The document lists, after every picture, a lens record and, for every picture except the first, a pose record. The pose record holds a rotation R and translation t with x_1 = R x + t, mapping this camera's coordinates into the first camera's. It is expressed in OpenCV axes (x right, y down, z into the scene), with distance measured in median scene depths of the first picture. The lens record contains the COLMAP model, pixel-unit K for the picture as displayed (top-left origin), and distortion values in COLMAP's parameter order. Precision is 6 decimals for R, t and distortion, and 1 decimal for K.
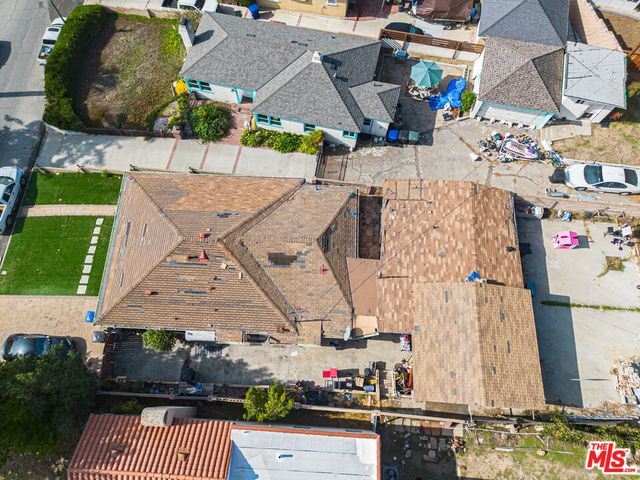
lens RADIAL K [[467.9, 0, 291.4], [0, 467.9, 212.8], [0, 0, 1]] dist [0.061513, -0.054012]
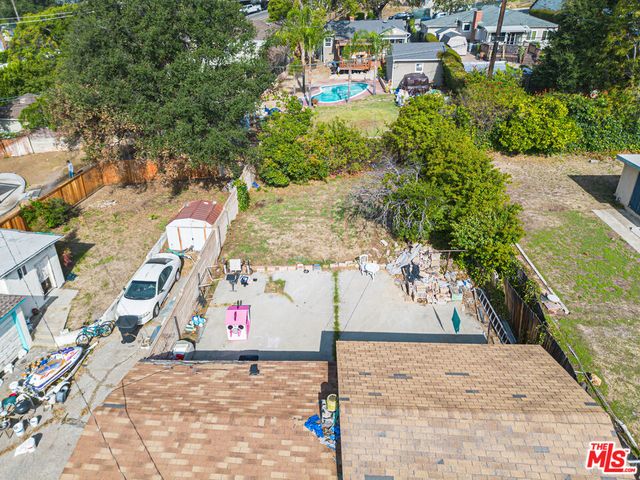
lens RADIAL K [[472.1, 0, 292.0], [0, 472.1, 213.2], [0, 0, 1]] dist [0.069157, -0.083160]
pose [[-0.019722, -0.409591, 0.912056, 0.045757], [0.939438, 0.304591, 0.157101, -0.017850], [-0.342152, 0.859918, 0.378778, 0.566406]]
